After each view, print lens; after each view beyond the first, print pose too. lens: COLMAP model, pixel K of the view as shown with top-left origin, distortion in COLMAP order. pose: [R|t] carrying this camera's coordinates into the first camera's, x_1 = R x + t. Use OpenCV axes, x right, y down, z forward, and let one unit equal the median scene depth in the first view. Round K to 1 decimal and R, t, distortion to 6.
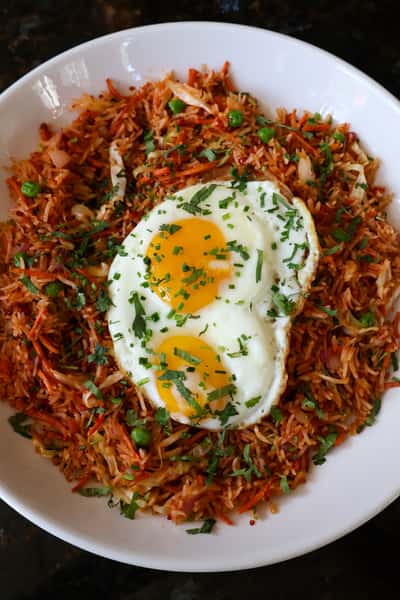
lens RADIAL K [[673.3, 0, 200.0], [0, 673.3, 300.0], [0, 0, 1]] dist [0.000783, -0.003427]
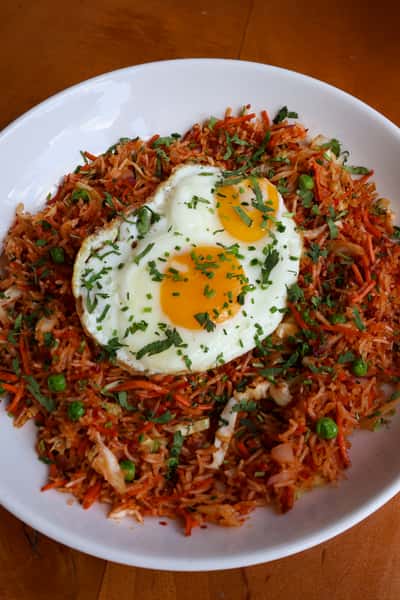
lens RADIAL K [[673.3, 0, 200.0], [0, 673.3, 300.0], [0, 0, 1]] dist [0.000783, -0.003427]
pose [[-0.900868, -0.383047, 0.204234, -0.224991], [0.417872, -0.637819, 0.646969, -0.720895], [-0.117555, 0.668178, 0.734656, 0.275764]]
